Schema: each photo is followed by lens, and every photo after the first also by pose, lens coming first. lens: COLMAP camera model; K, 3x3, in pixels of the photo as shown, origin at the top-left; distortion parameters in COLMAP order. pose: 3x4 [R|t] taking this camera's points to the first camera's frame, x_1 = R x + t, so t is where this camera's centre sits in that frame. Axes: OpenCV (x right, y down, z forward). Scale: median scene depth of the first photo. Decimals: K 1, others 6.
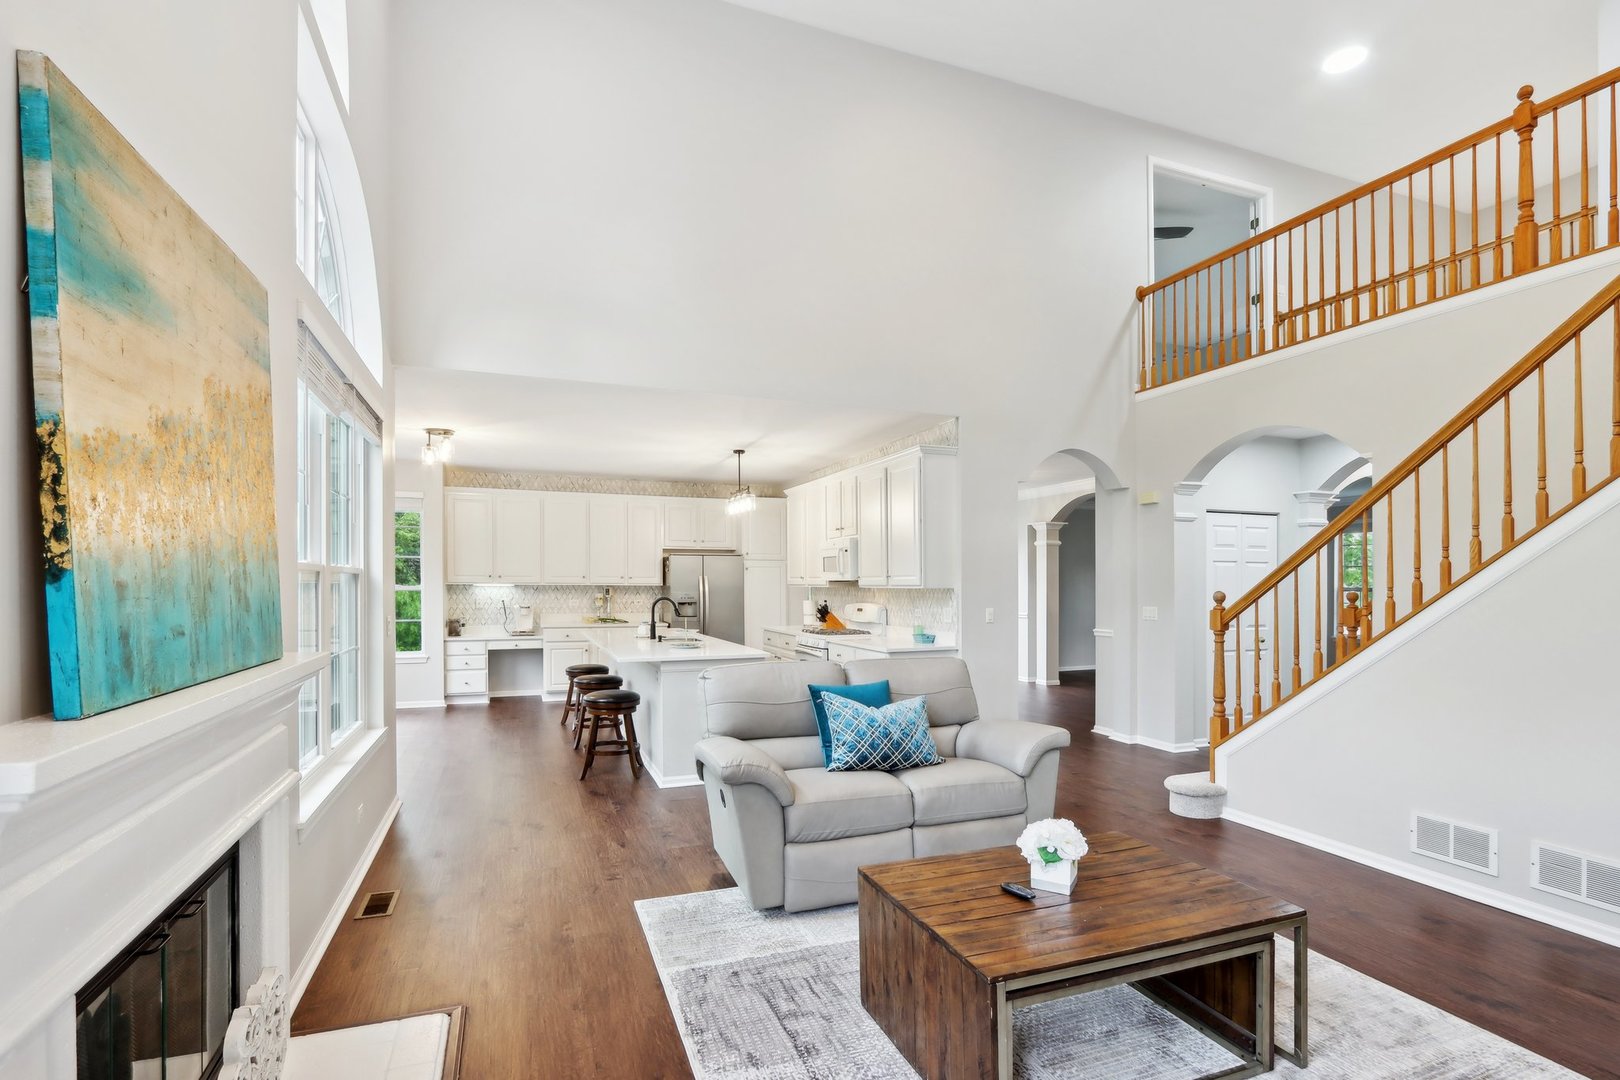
lens RADIAL K [[758.7, 0, 807.0], [0, 758.7, 619.9], [0, 0, 1]] dist [-0.036330, 0.000265]
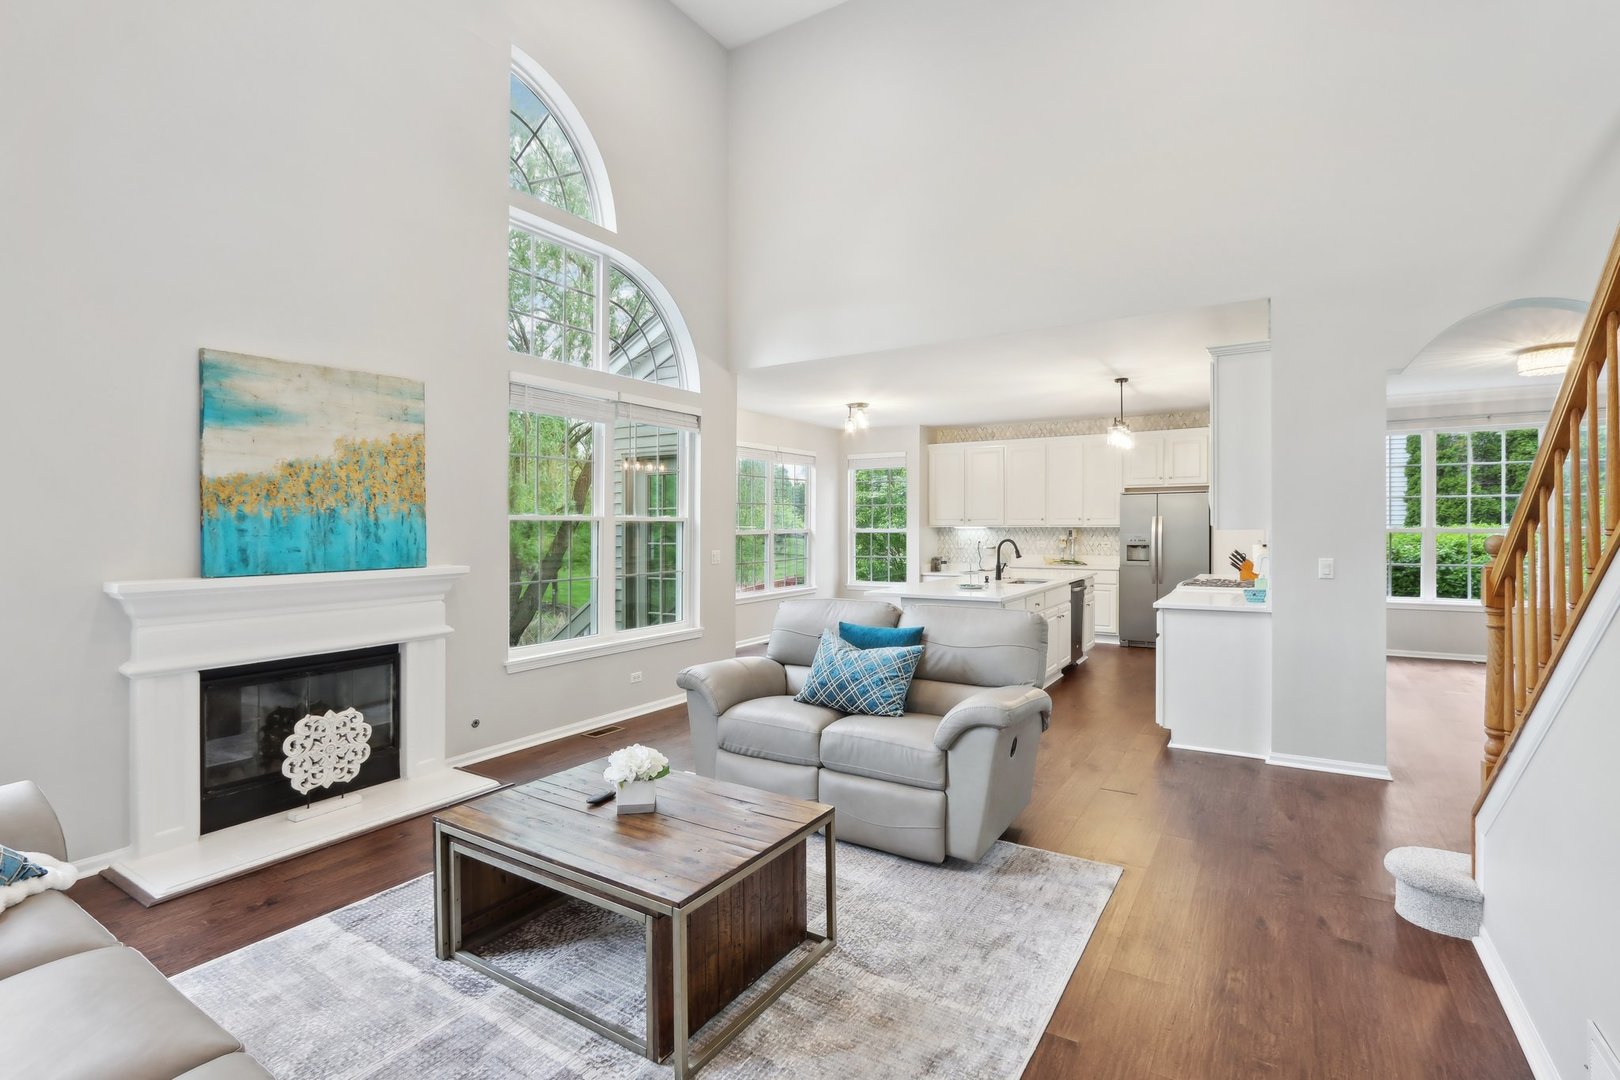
lens RADIAL K [[756.9, 0, 819.9], [0, 756.9, 547.8], [0, 0, 1]] dist [-0.020900, 0.000645]
pose [[0.609630, 0.016052, -0.792524, 0.411872], [-0.030124, 0.999542, -0.002928, -0.007165], [0.792114, 0.025659, 0.609834, 0.165990]]
